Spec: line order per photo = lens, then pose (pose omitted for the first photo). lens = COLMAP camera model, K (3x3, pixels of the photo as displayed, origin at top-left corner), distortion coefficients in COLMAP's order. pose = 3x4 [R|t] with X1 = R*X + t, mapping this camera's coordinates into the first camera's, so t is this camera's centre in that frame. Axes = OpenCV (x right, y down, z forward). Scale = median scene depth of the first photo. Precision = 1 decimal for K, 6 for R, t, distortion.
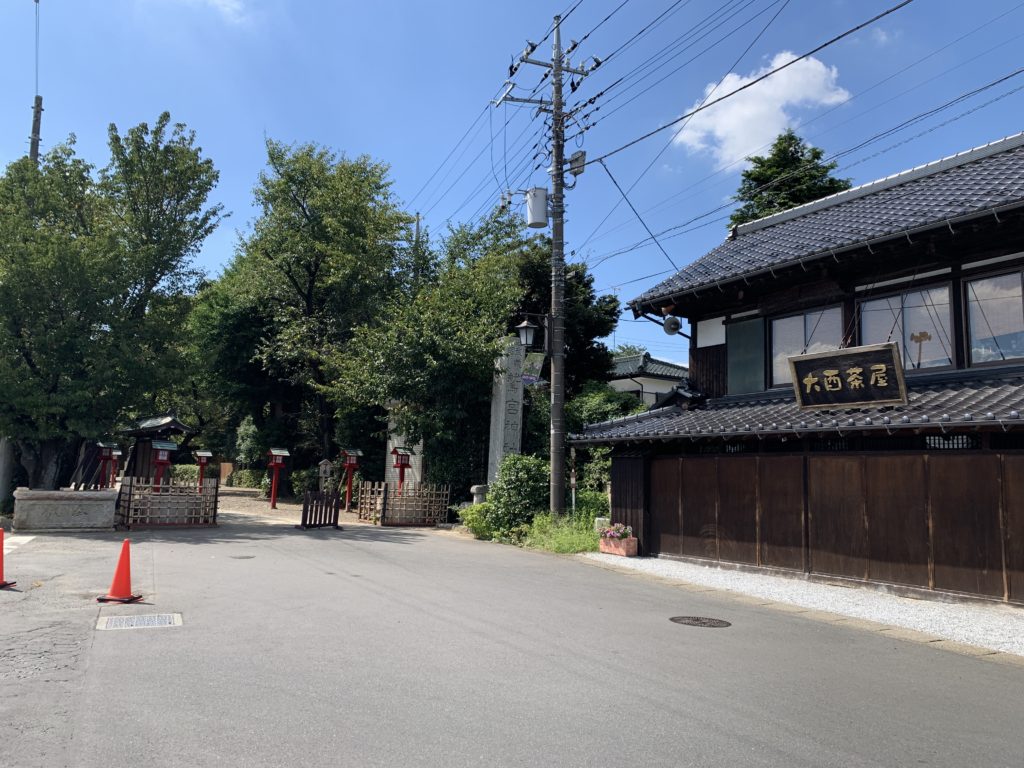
lens RADIAL K [[756.9, 0, 516.5], [0, 756.9, 378.9], [0, 0, 1]] dist [-0.000441, -0.001935]
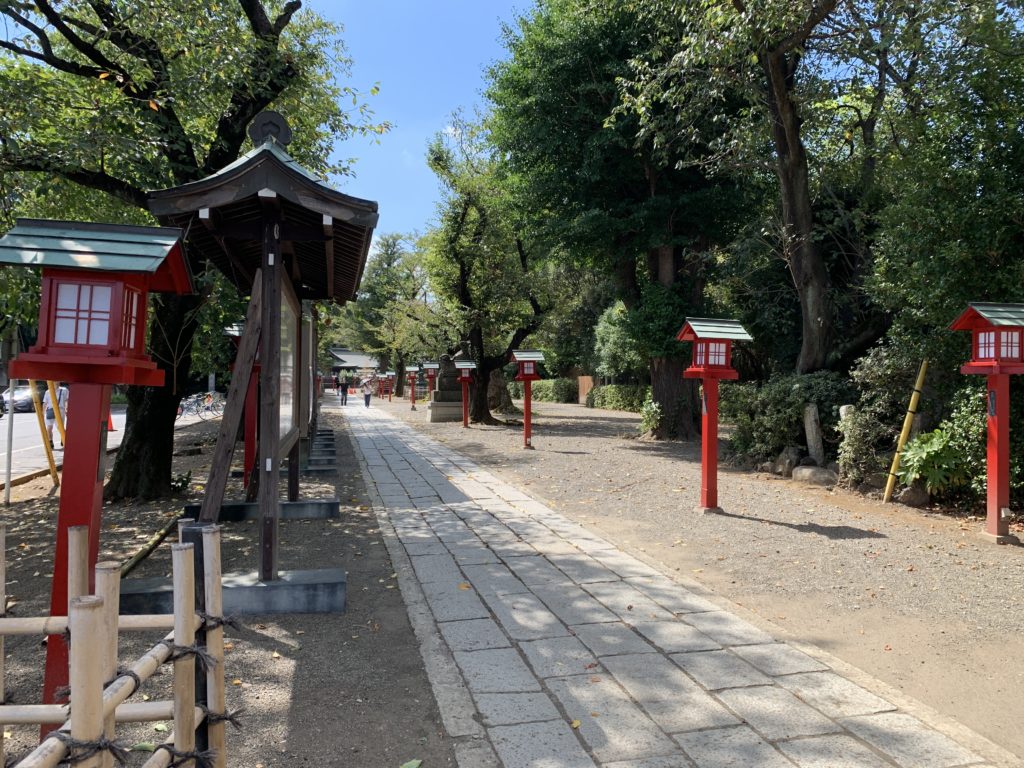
lens RADIAL K [[756.9, 0, 516.5], [0, 756.9, 378.9], [0, 0, 1]] dist [-0.000441, -0.001935]
pose [[0.895160, -0.023973, -0.445100, -0.329152], [0.075261, 0.992345, 0.097914, 0.105326], [0.439346, -0.121147, 0.890112, 0.905976]]
